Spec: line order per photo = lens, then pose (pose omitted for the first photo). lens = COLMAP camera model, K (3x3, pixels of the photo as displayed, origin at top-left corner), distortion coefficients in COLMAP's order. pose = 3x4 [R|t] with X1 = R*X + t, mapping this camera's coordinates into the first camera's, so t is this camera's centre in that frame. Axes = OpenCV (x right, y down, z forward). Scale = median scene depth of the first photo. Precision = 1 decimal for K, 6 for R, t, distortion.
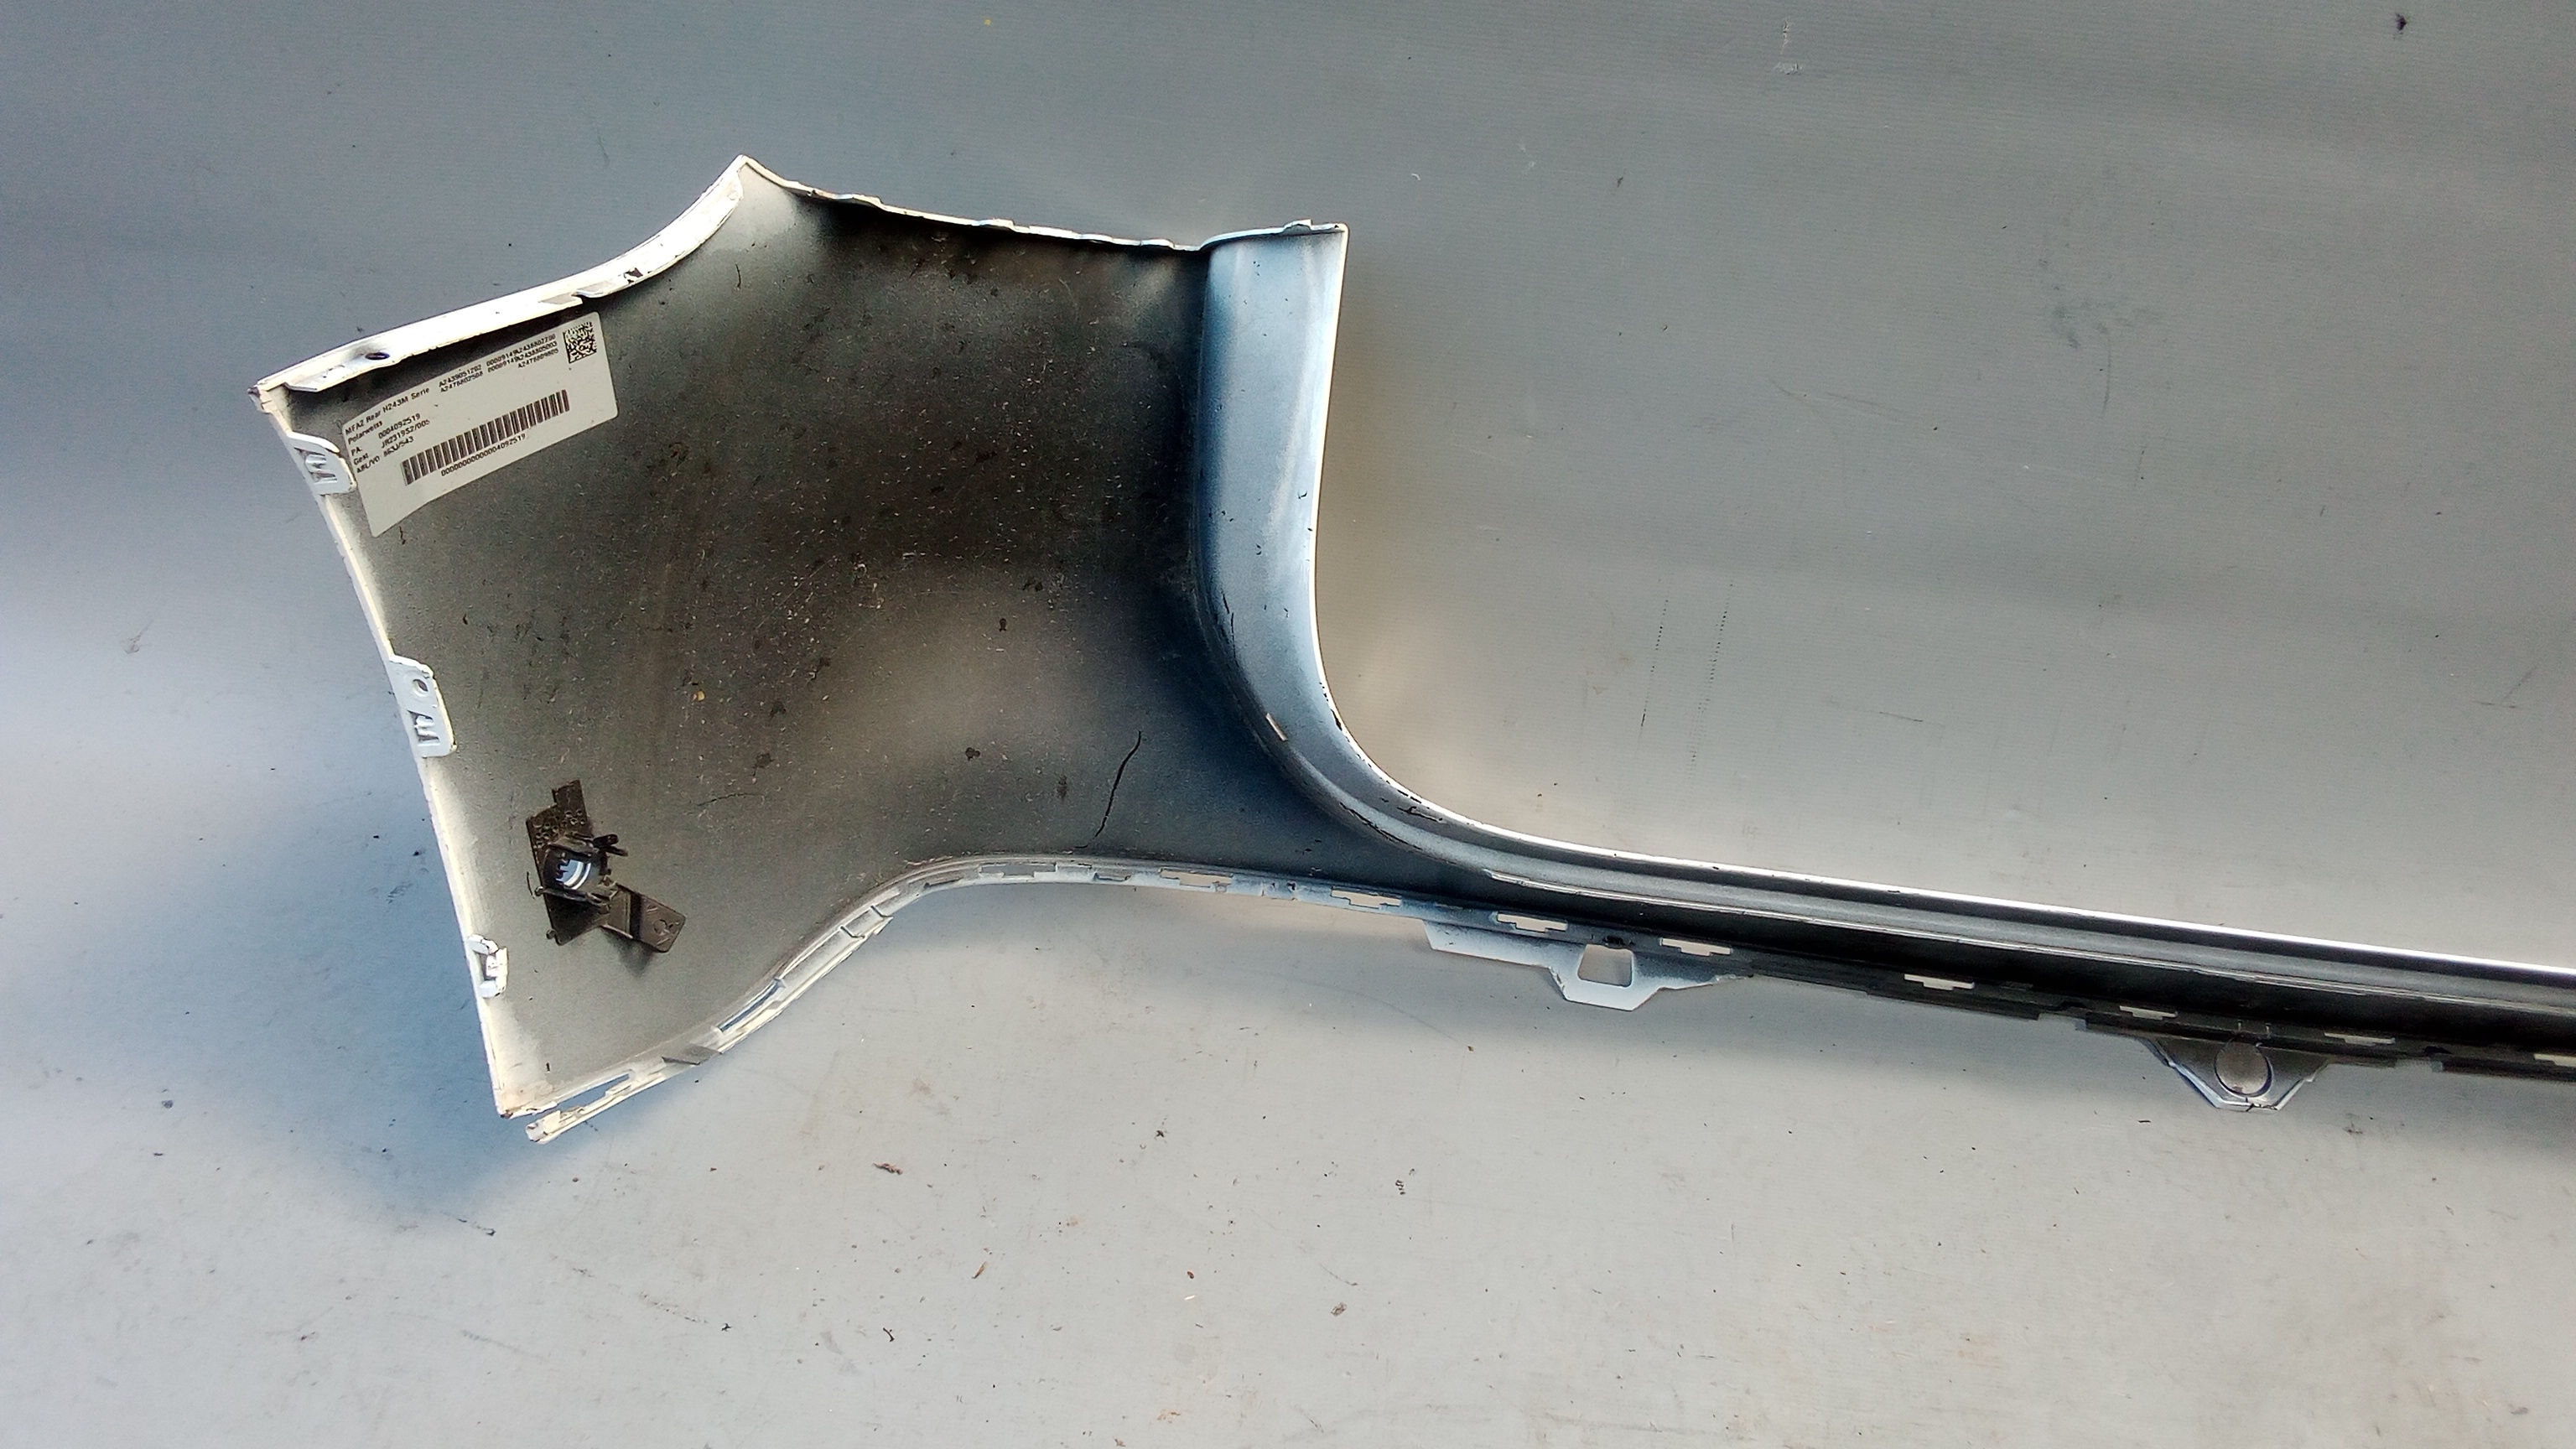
lens RADIAL K [[2028.2, 0, 1320.6], [0, 2028.2, 721.8], [0, 0, 1]] dist [0.033768, -0.066012]
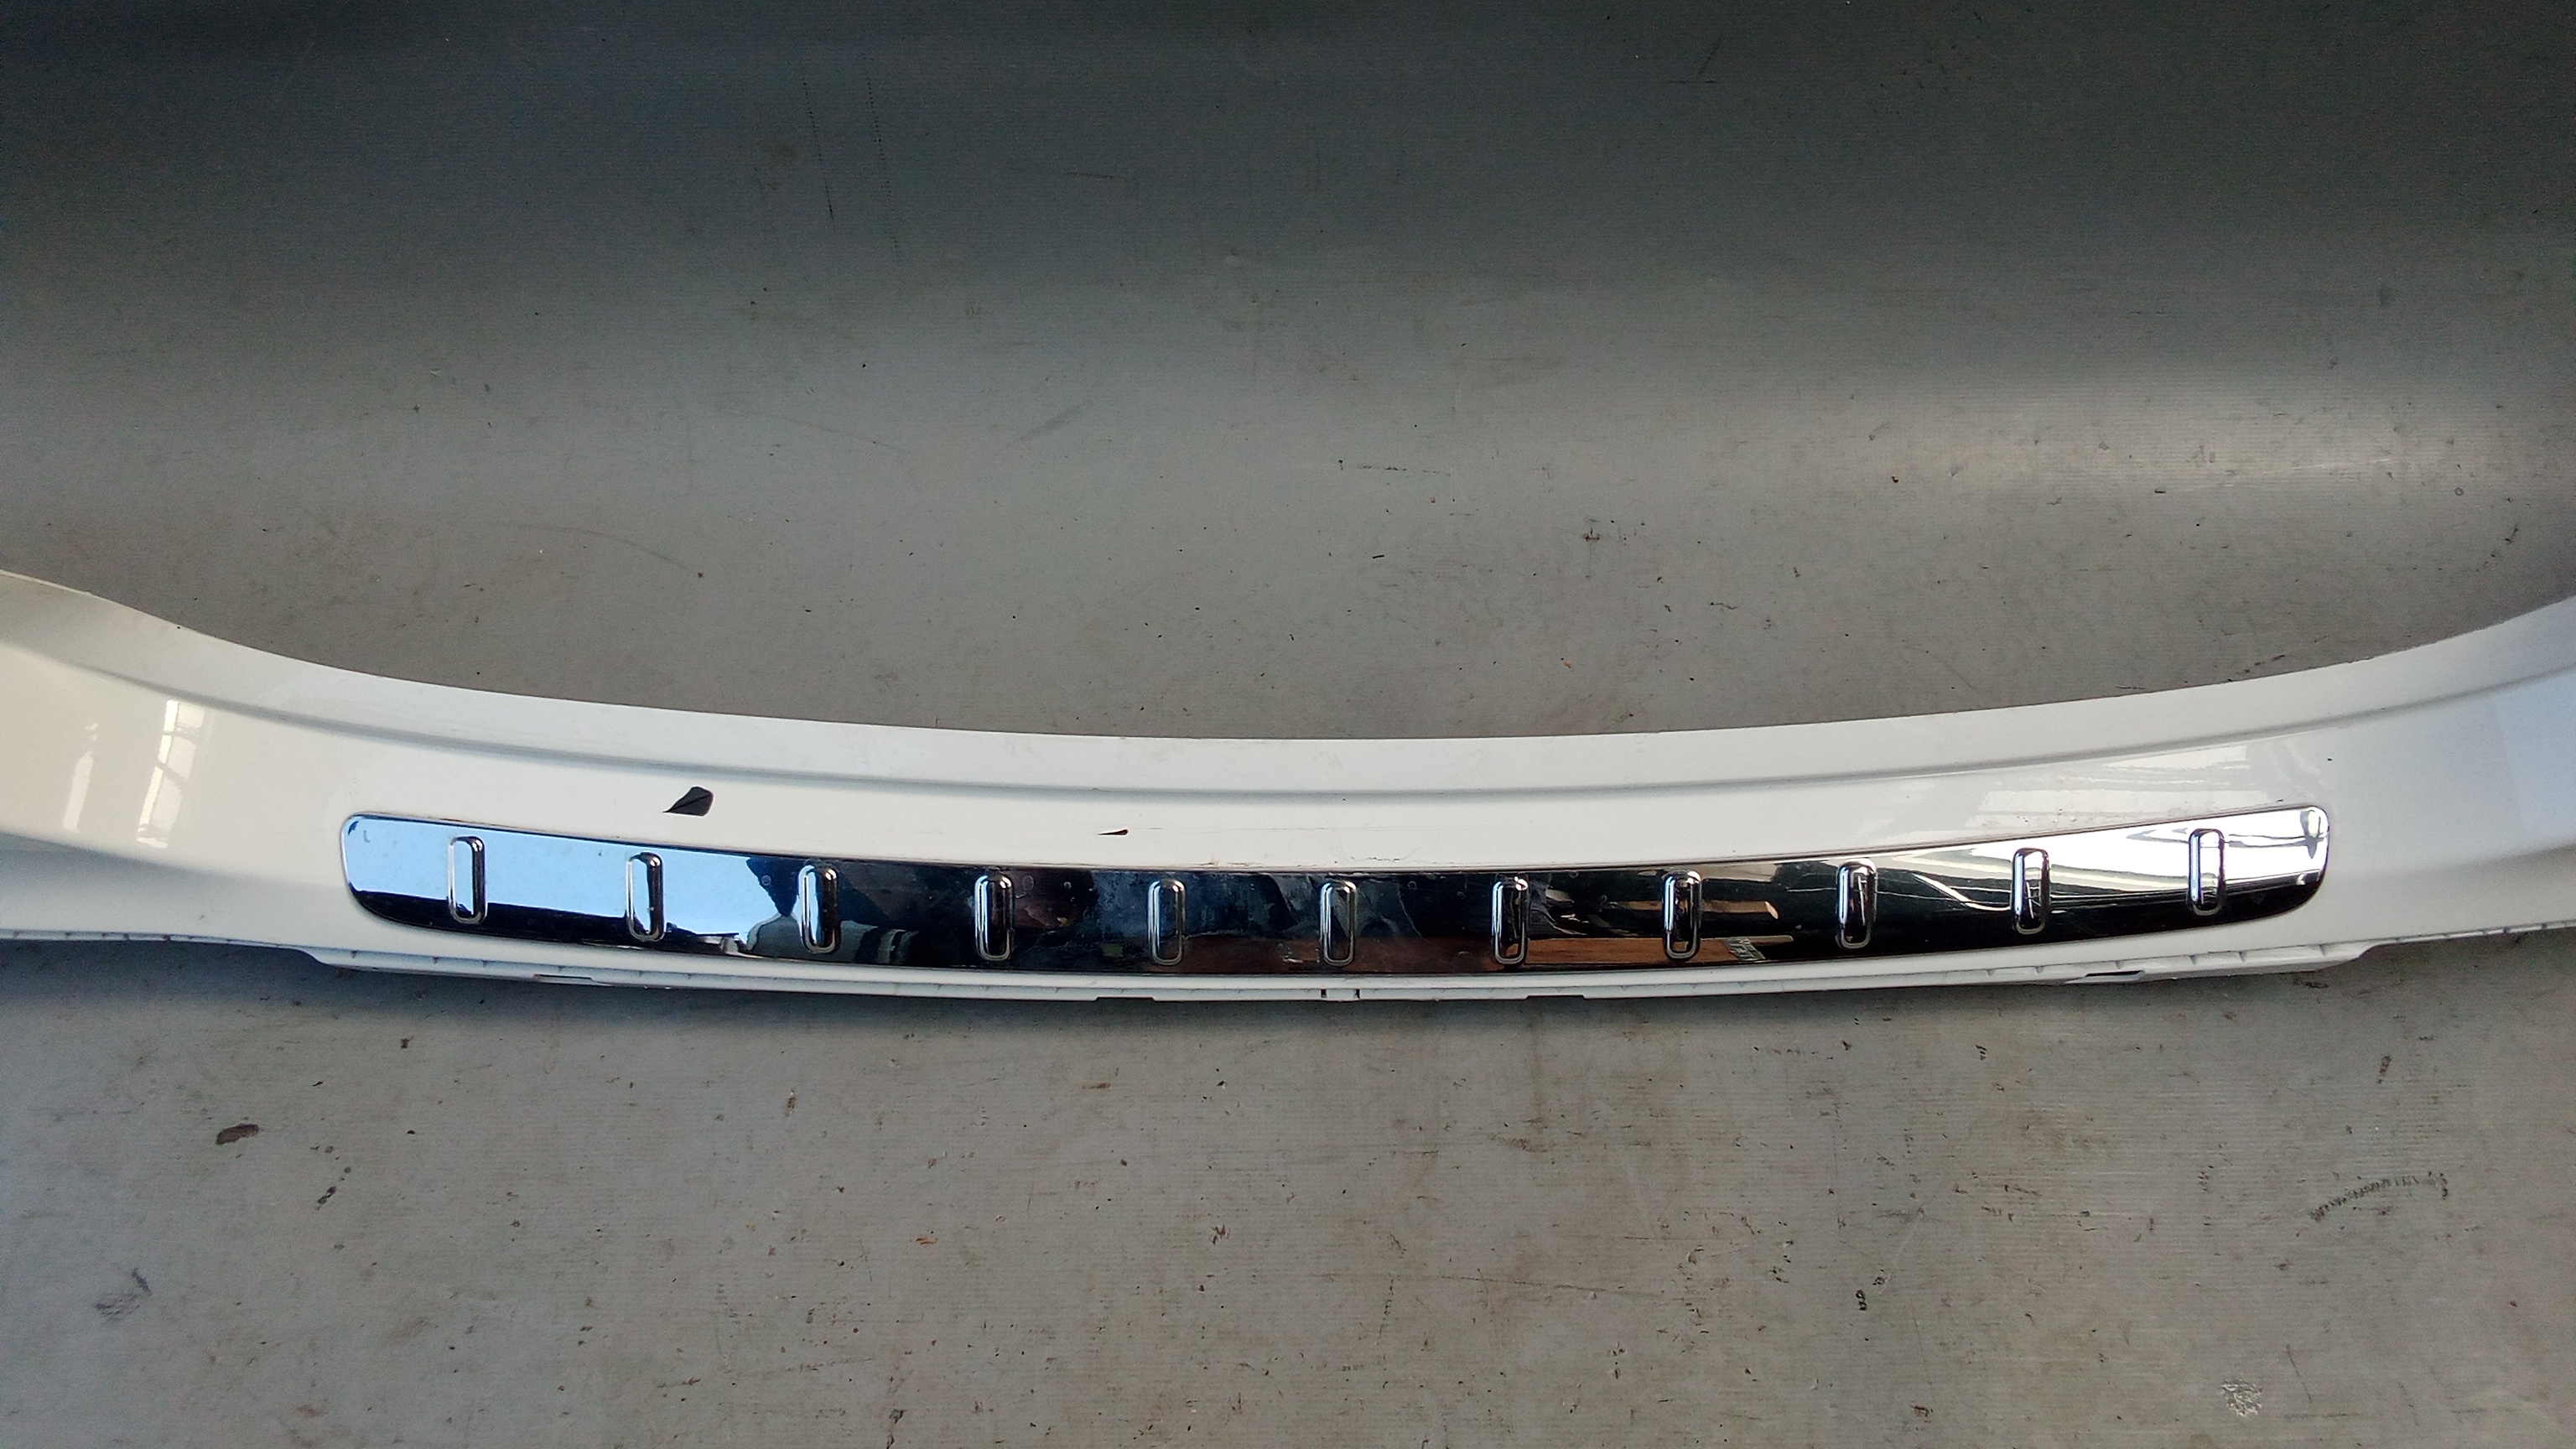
lens RADIAL K [[2028.2, 0, 1353.9], [0, 2028.2, 724.7], [0, 0, 1]] dist [0.033768, -0.066012]
pose [[0.991531, -0.127036, -0.026973, 0.429554], [0.129470, 0.950688, 0.281833, -0.009749], [-0.010160, -0.282938, 0.959084, 0.016404]]
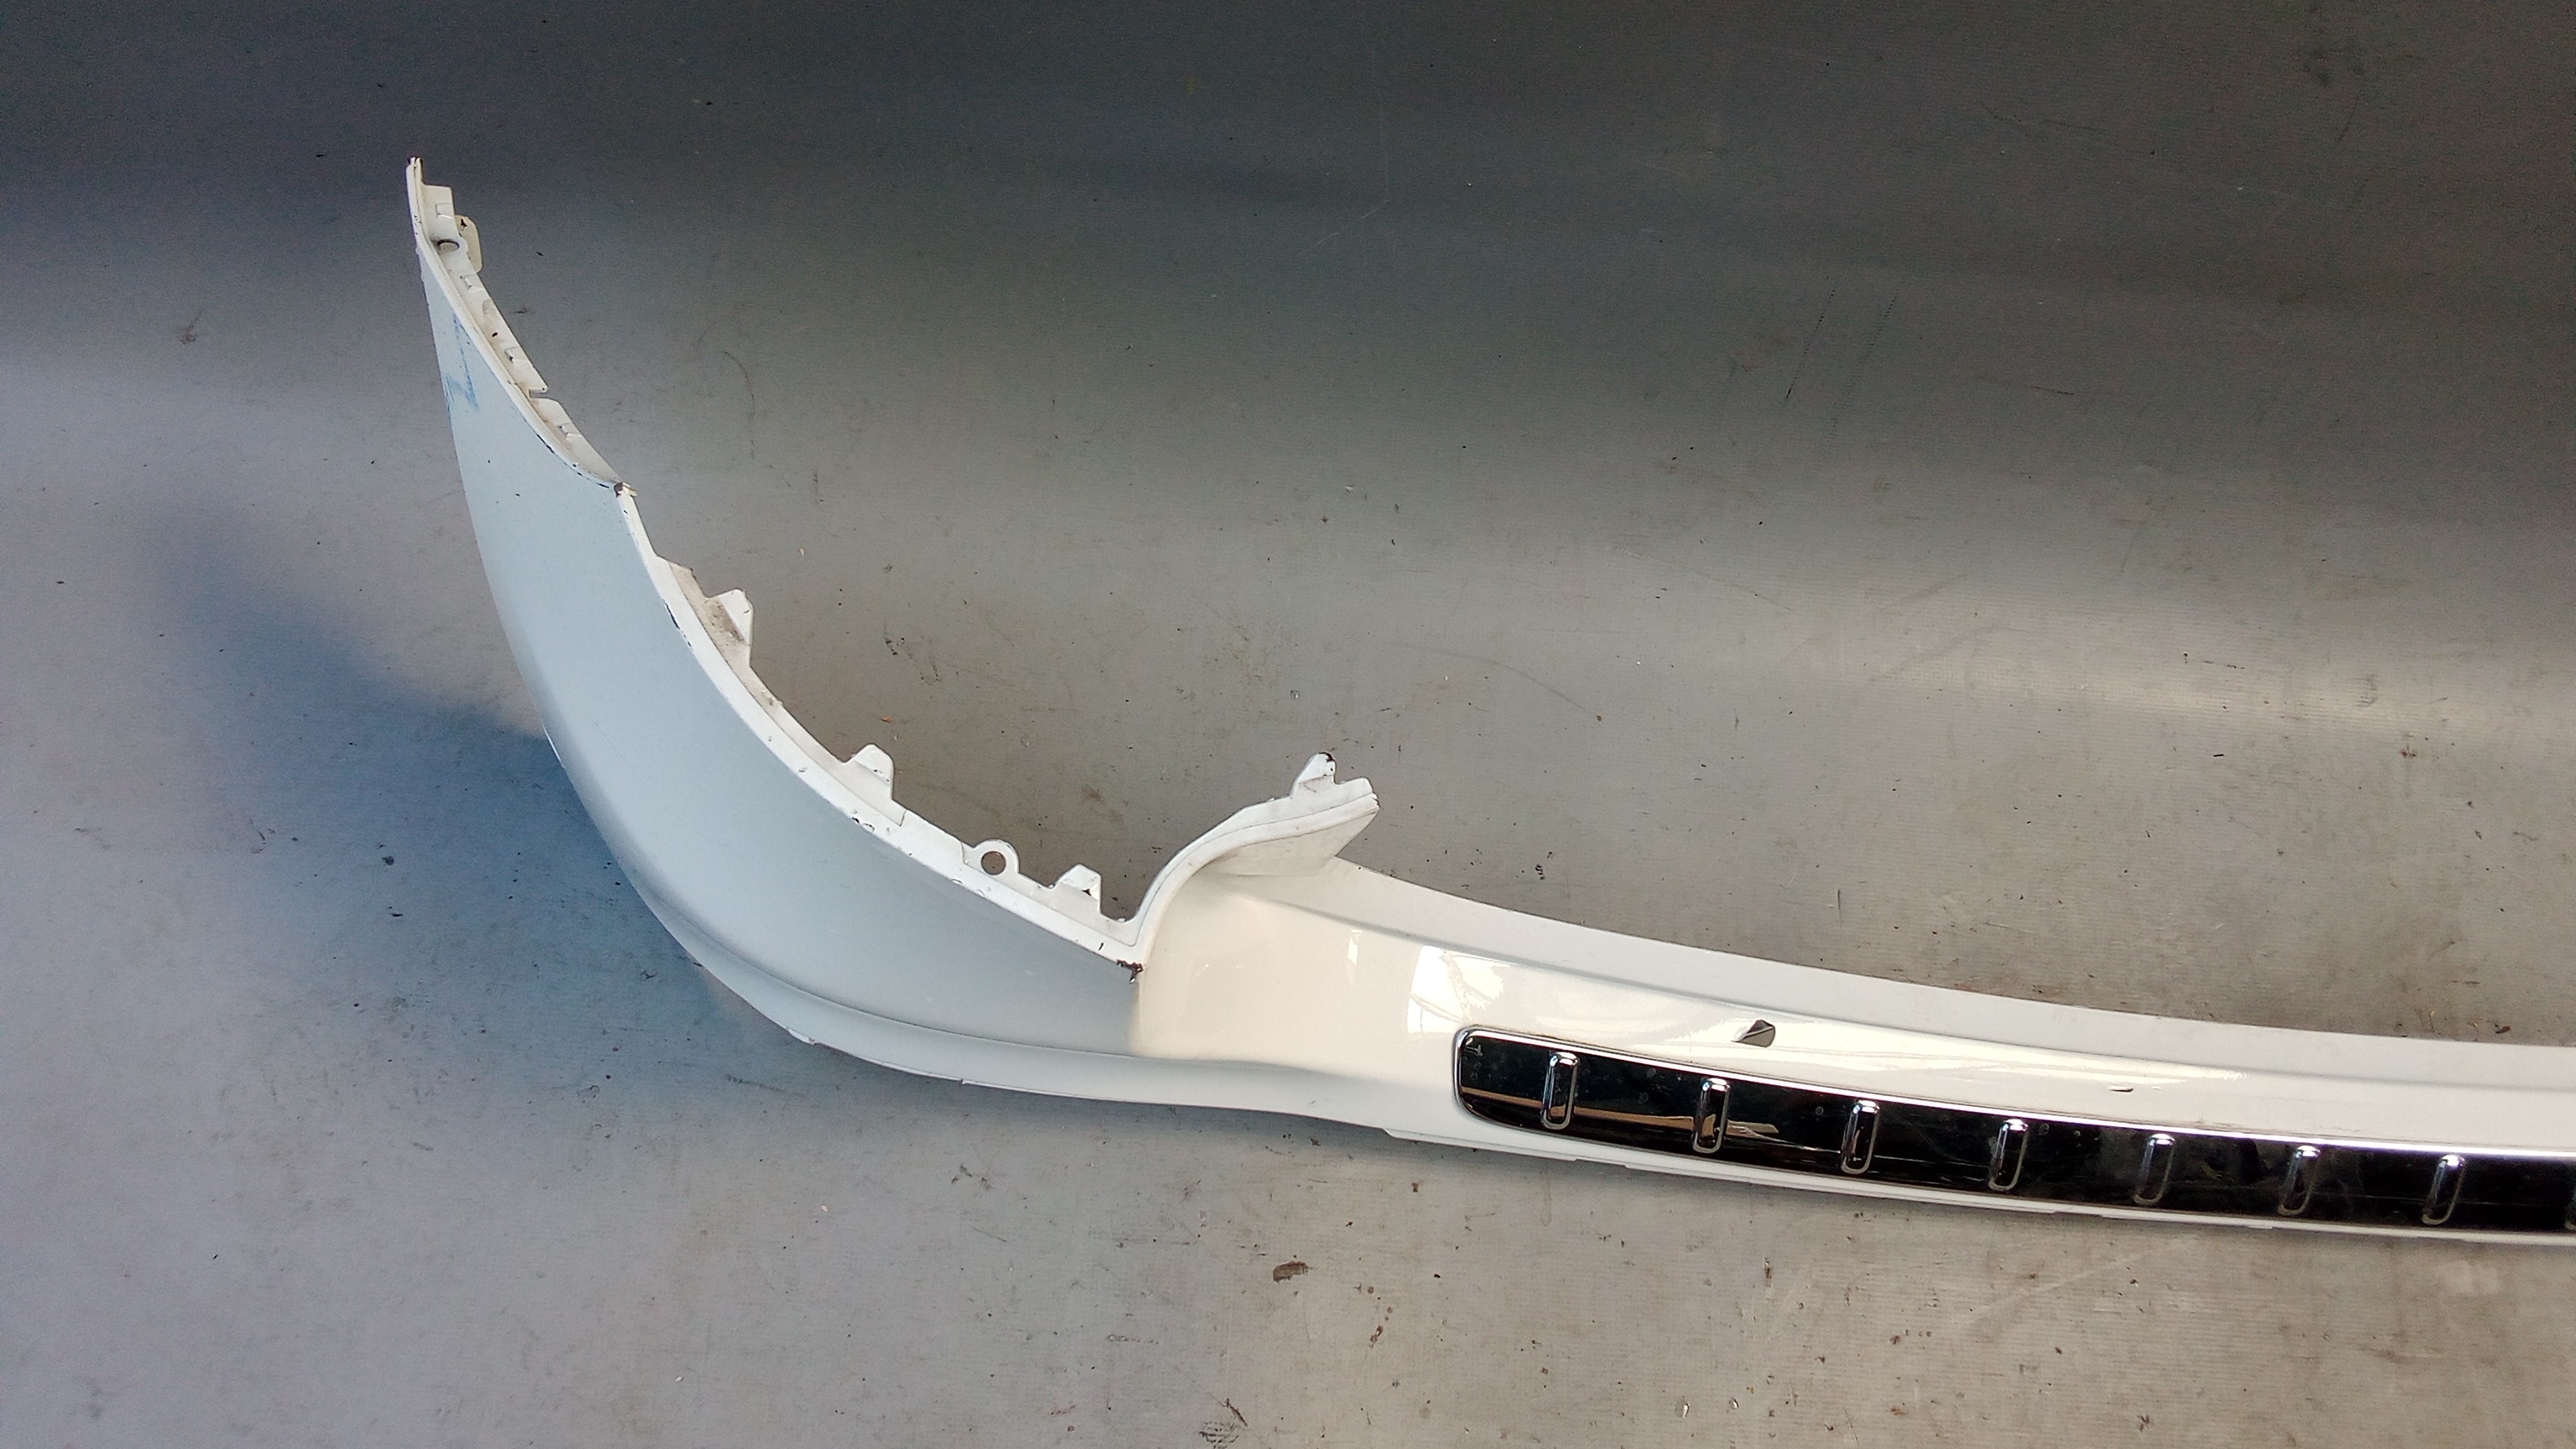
lens RADIAL K [[2028.2, 0, 1313.9], [0, 2028.2, 708.5], [0, 0, 1]] dist [0.033768, -0.066012]
pose [[0.999206, -0.028889, 0.027452, -0.107859], [0.012582, 0.882305, 0.470510, -0.356195], [-0.037814, -0.469790, 0.881968, 0.082370]]
